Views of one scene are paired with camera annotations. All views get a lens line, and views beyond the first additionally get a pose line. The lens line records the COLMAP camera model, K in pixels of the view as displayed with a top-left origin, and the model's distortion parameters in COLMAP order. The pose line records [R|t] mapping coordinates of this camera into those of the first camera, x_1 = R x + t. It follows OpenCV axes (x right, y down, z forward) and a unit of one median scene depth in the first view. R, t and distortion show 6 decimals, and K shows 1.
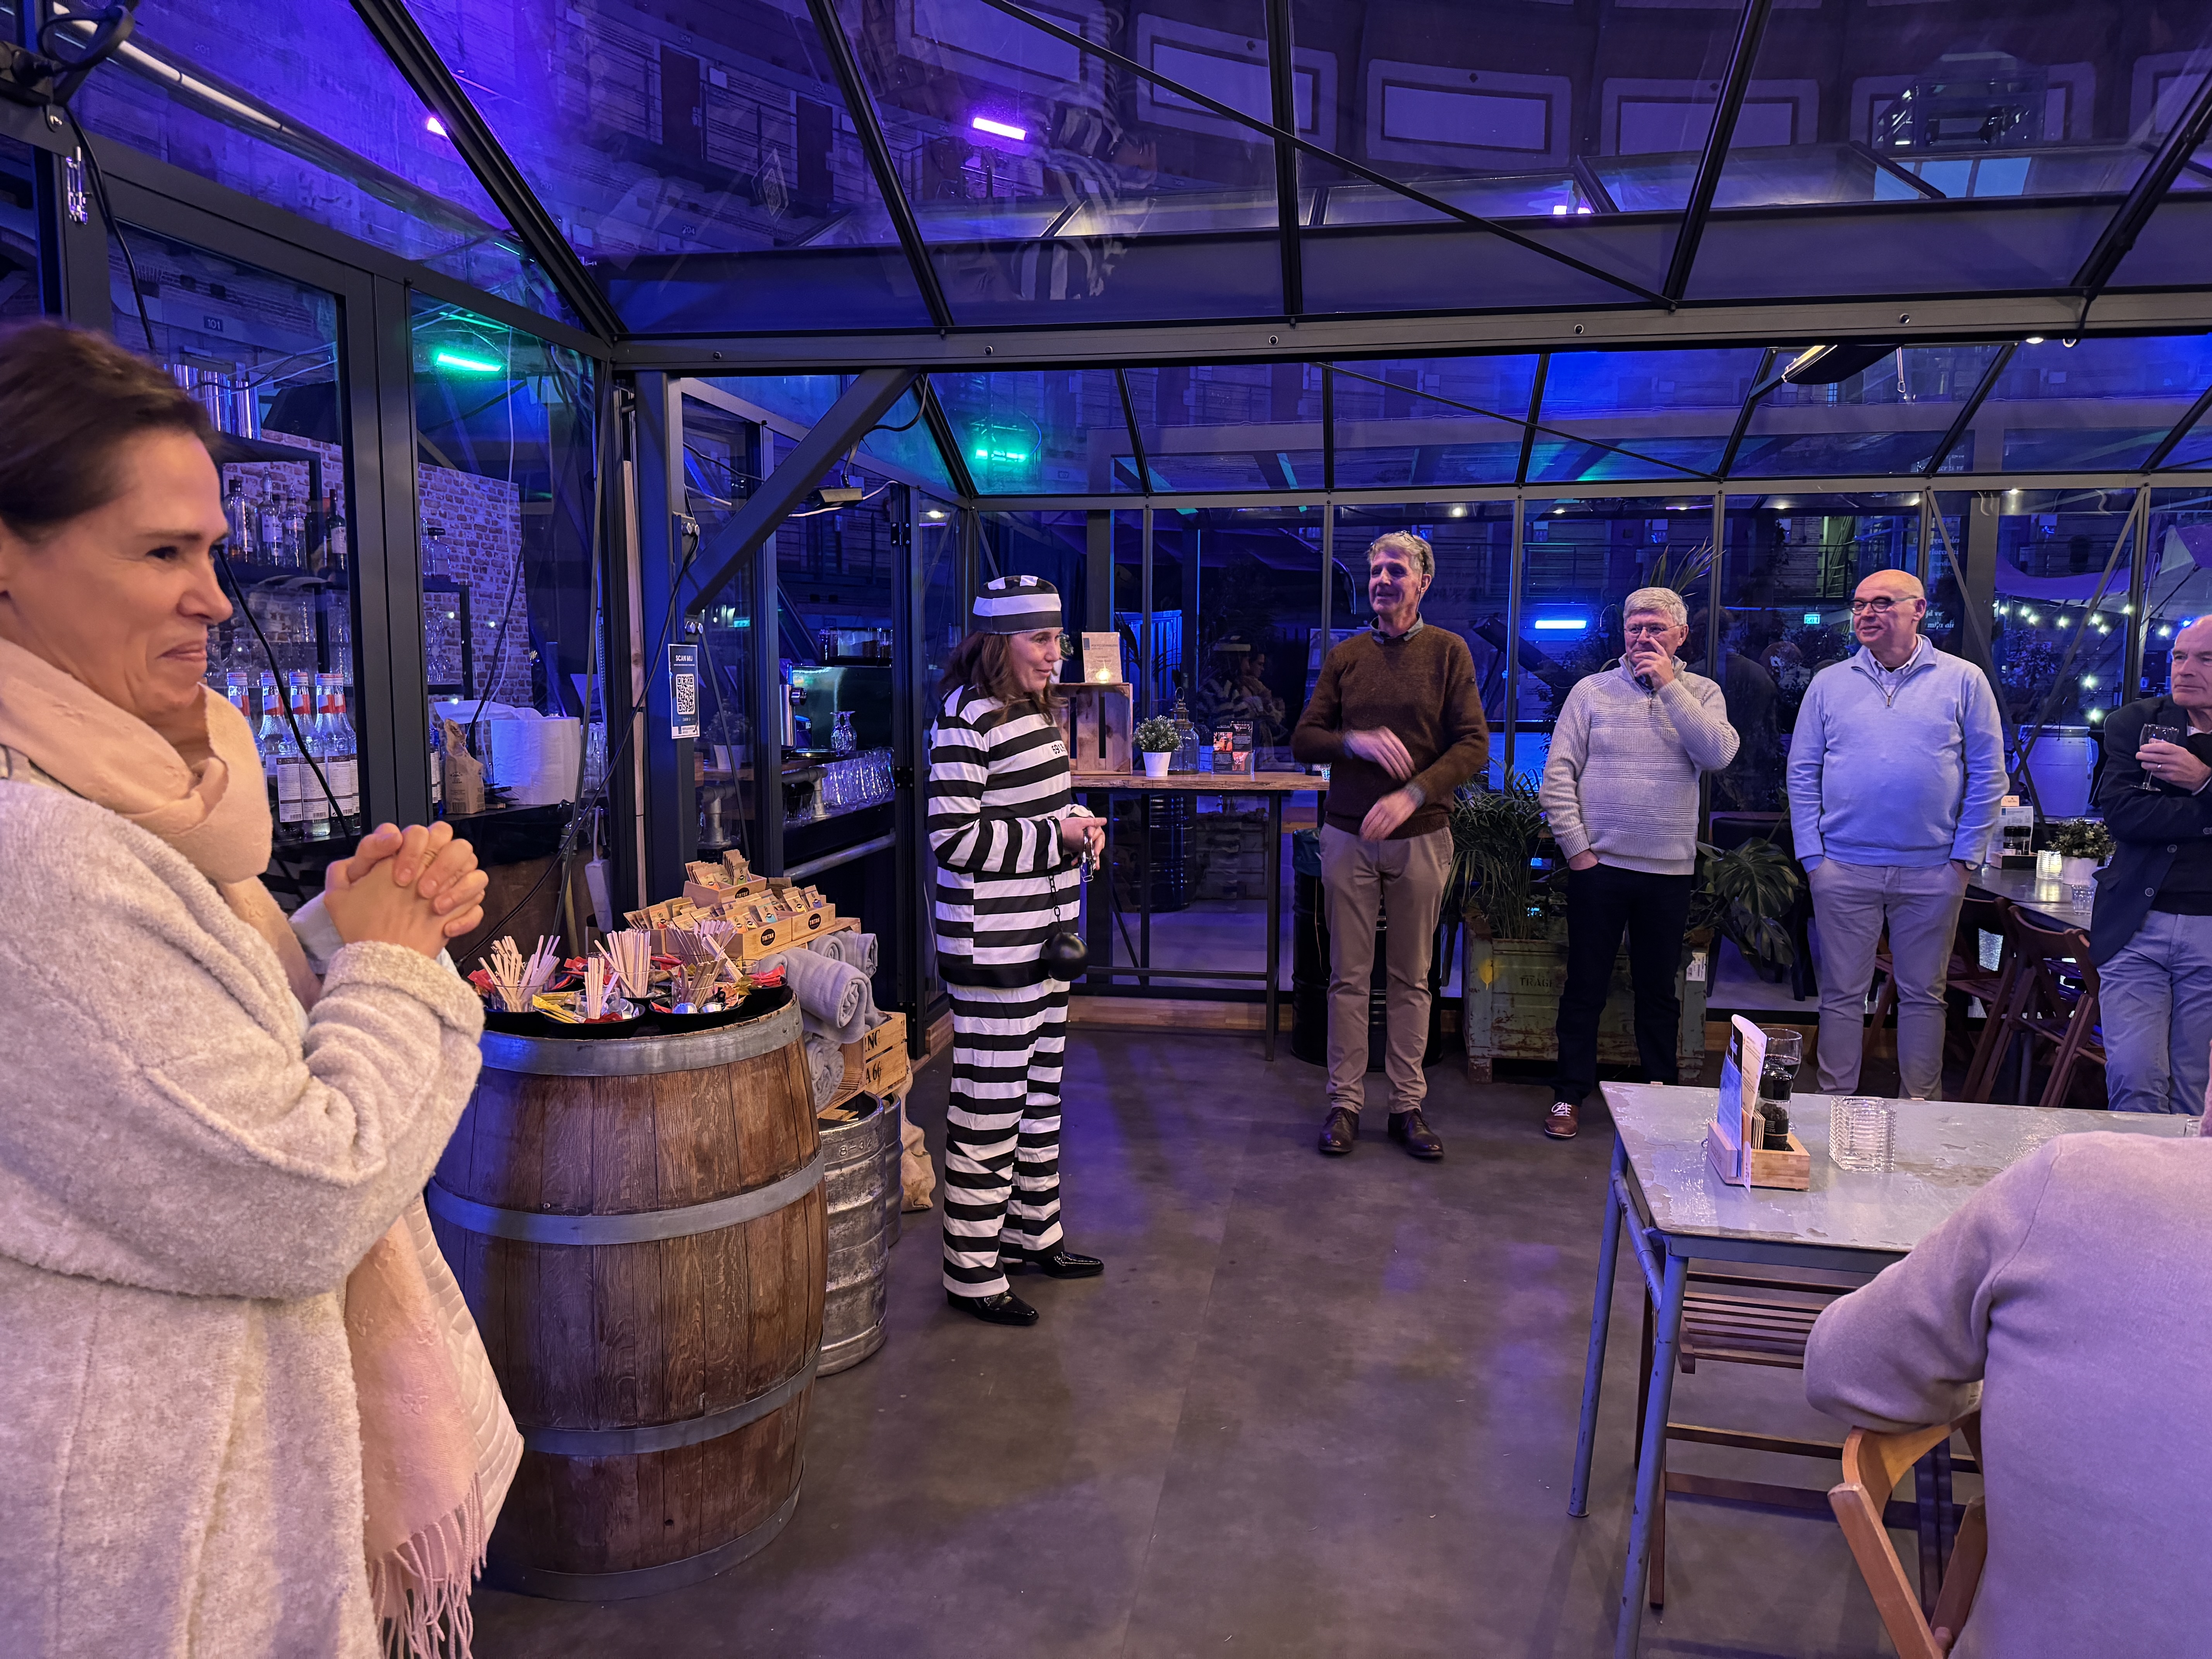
lens RADIAL K [[1526.4, 0, 1104.9], [0, 1526.4, 838.0], [0, 0, 1]] dist [0.072317, -0.108858]
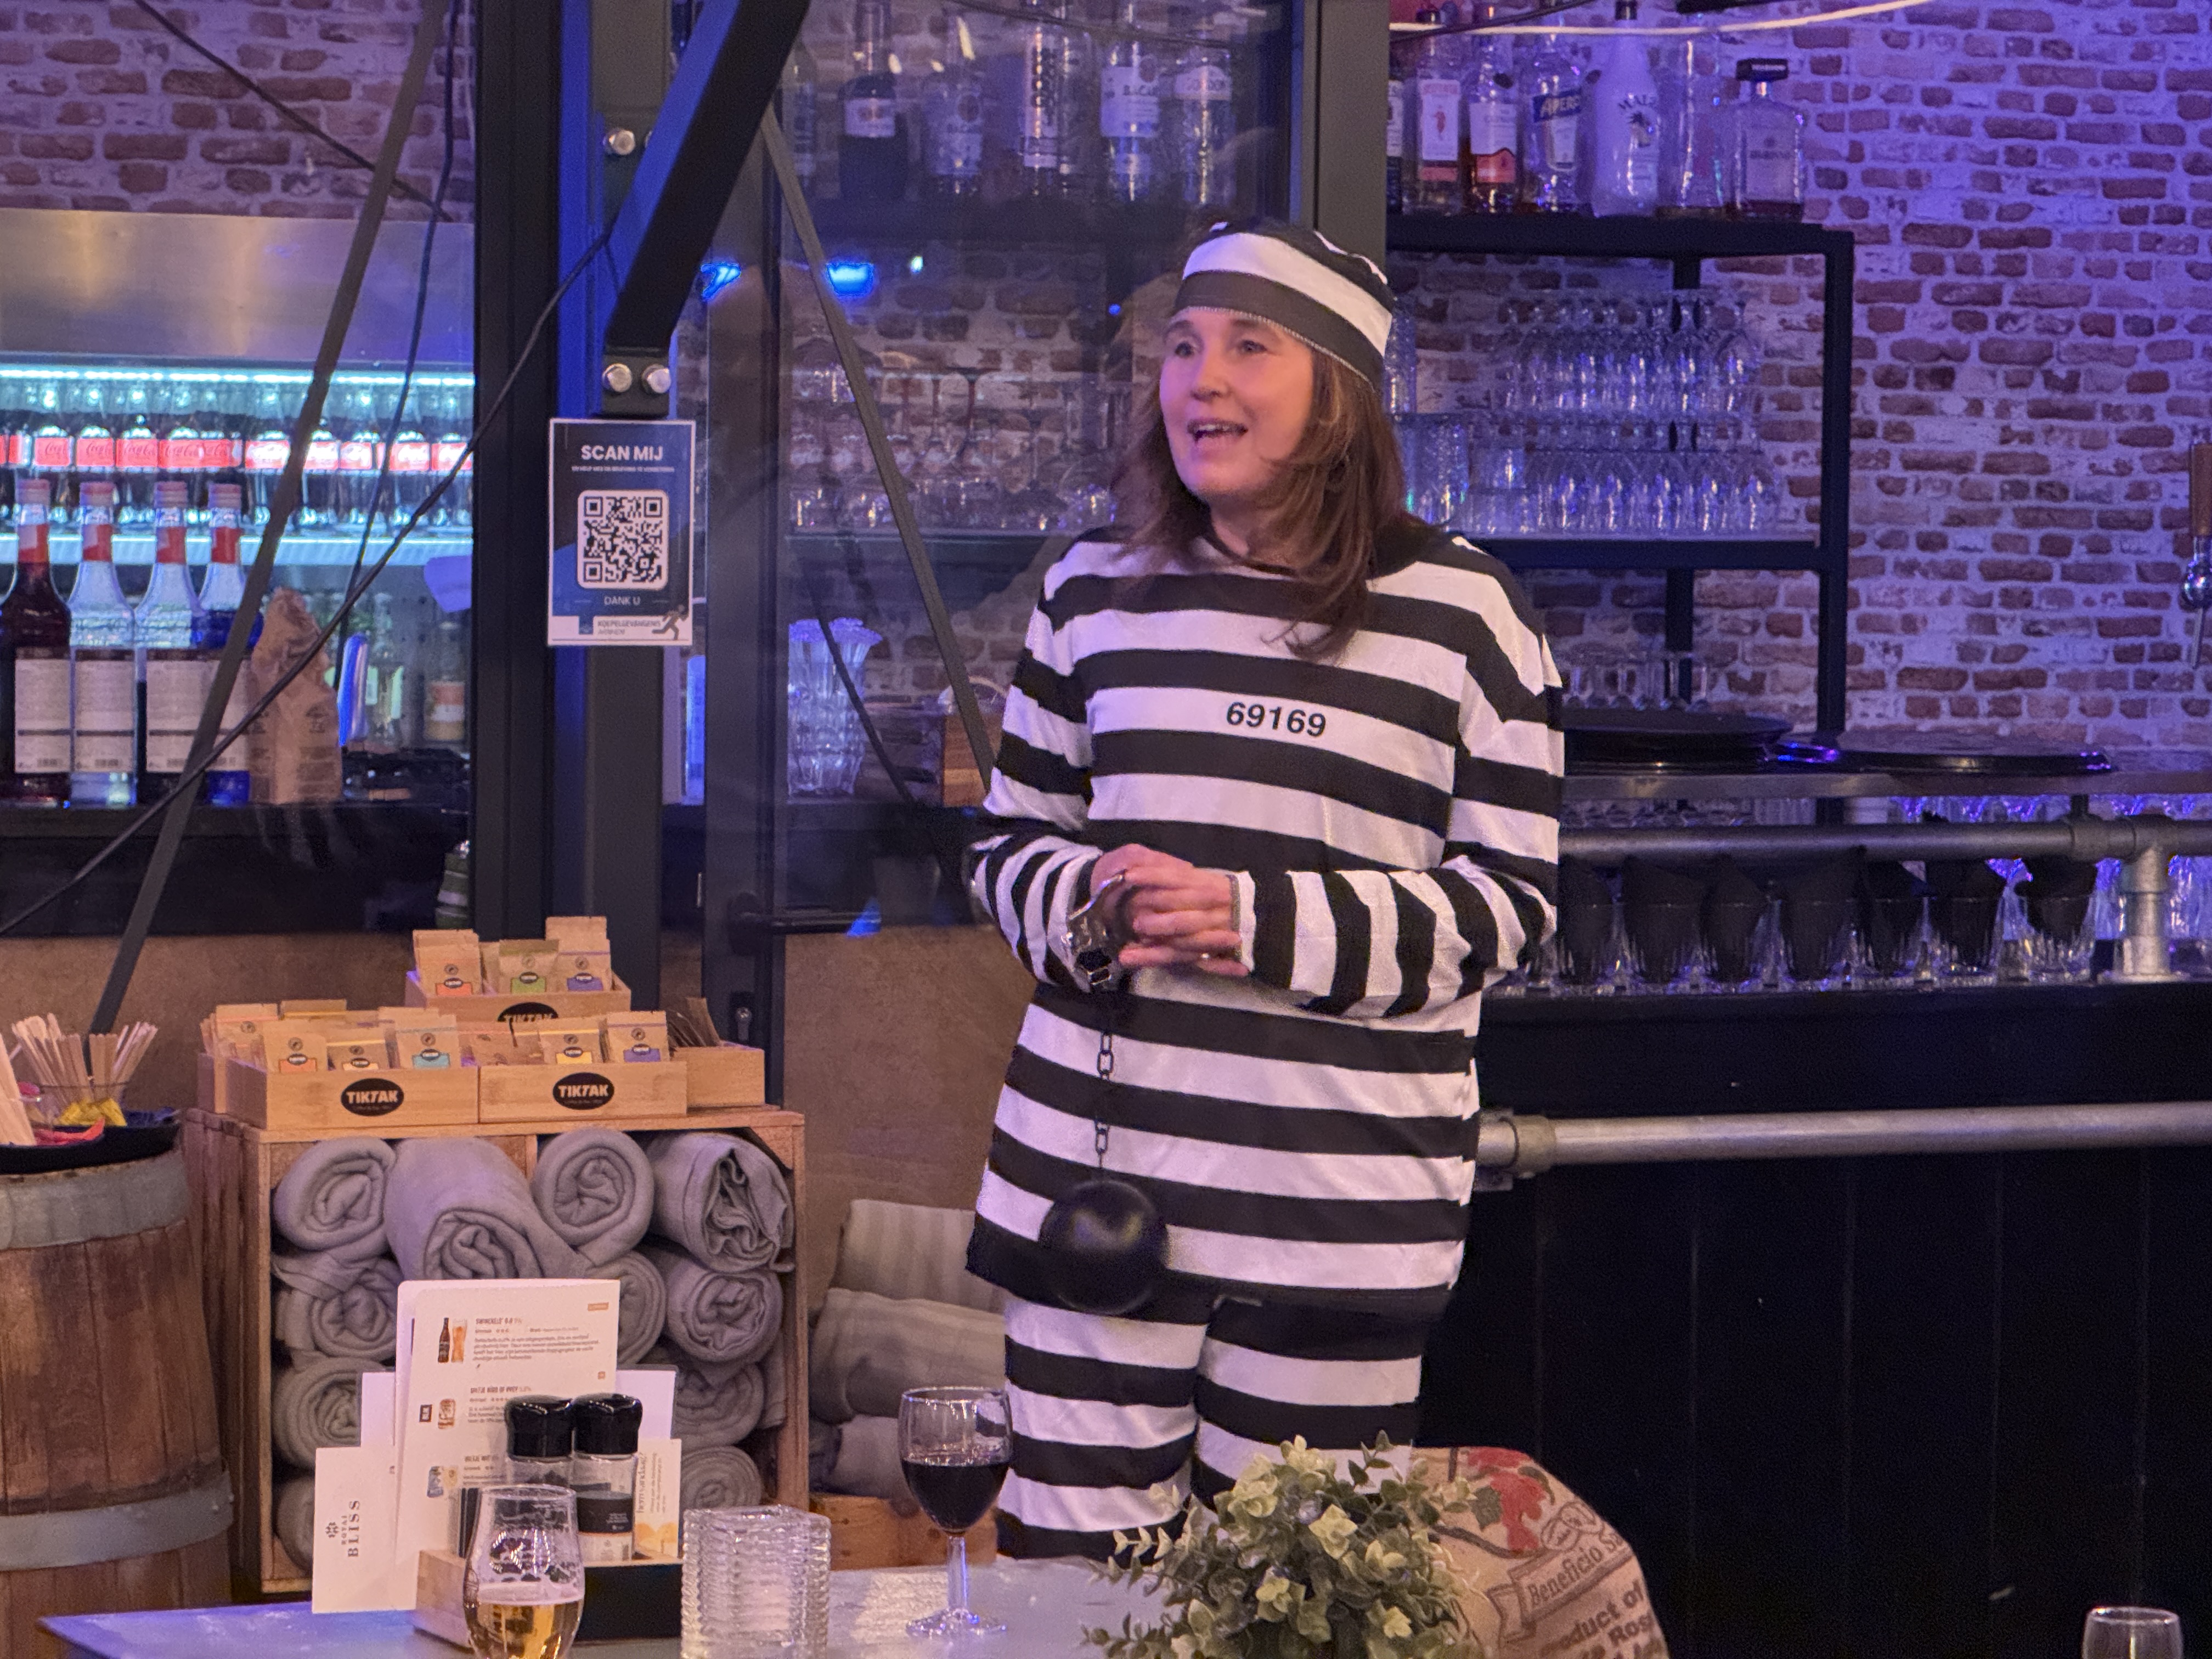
lens RADIAL K [[7861.8, 0, 972.2], [0, 7861.8, 829.3], [0, 0, 1]] dist [0.123563, -1.295154]
pose [[0.591605, 0.042452, -0.805110, 1.097701], [-0.099503, 0.994823, -0.020661, 0.012563], [0.800064, 0.092334, 0.592766, -0.120110]]
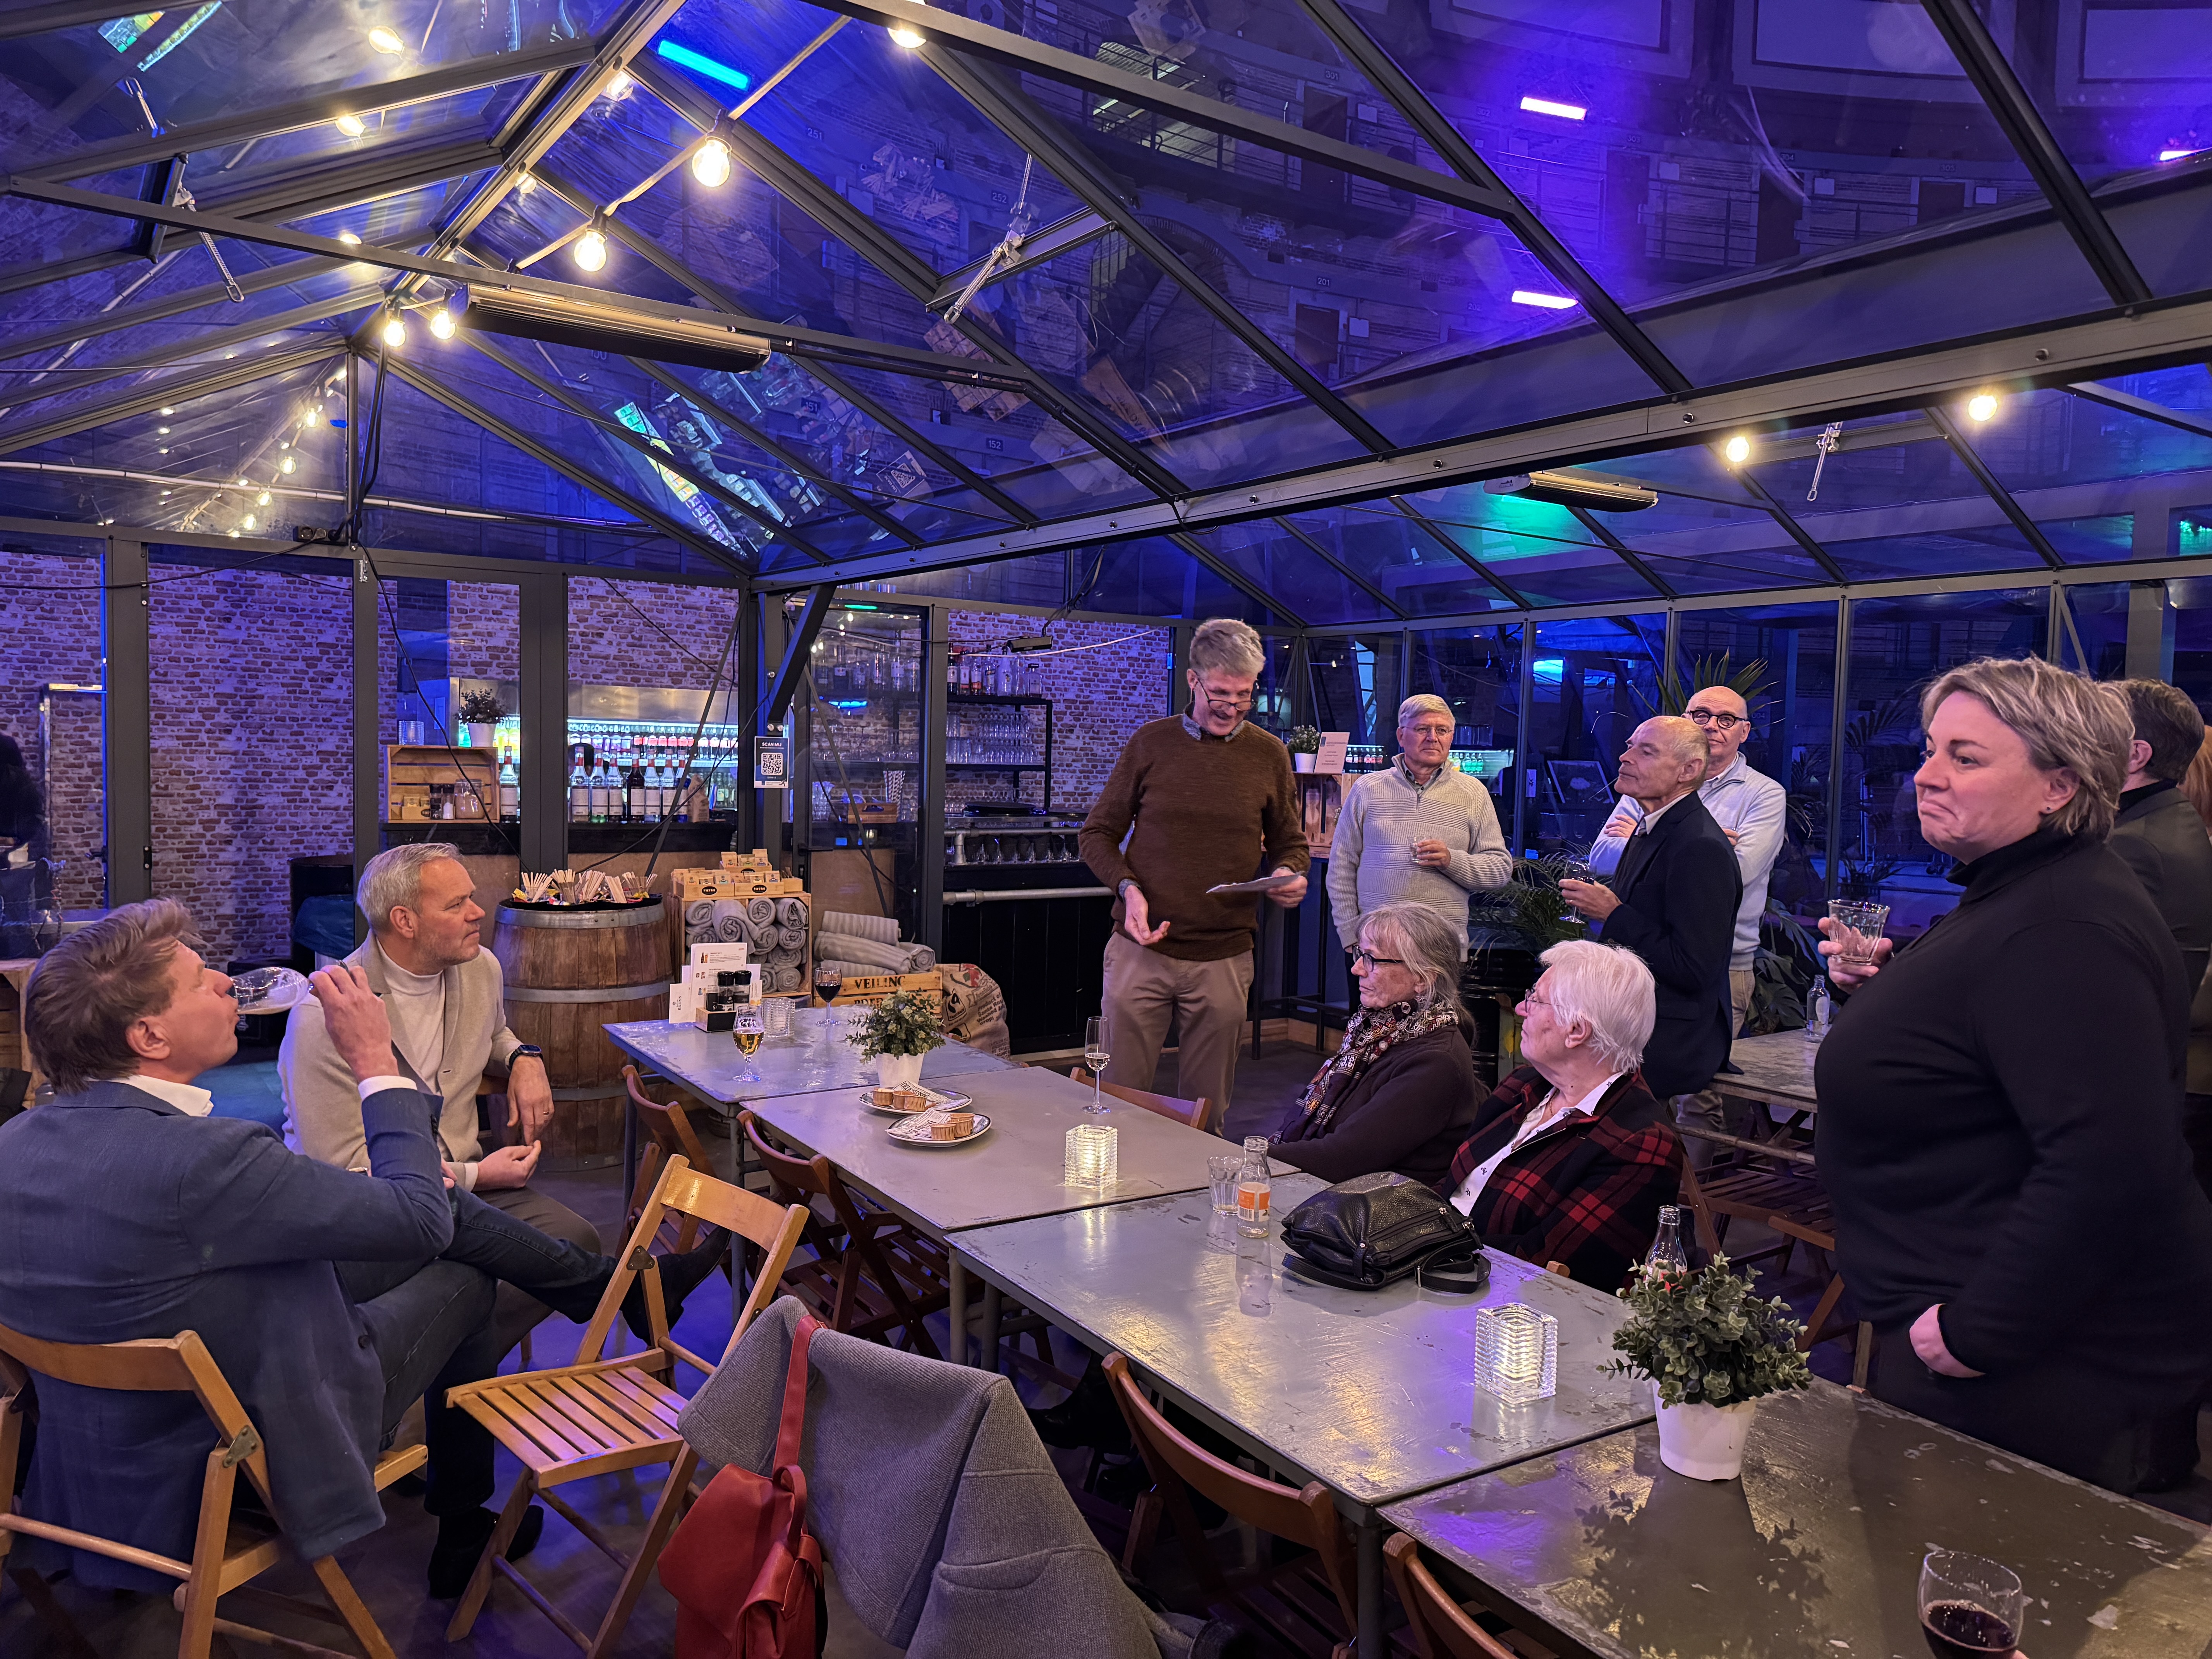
lens RADIAL K [[1538.8, 0, 1121.2], [0, 1538.8, 836.4], [0, 0, 1]] dist [0.079090, -0.127409]
pose [[0.705424, 0.055005, -0.706648, 0.982059], [-0.101098, 0.994599, -0.023503, -0.005173], [0.701539, 0.088020, 0.707174, 0.001967]]
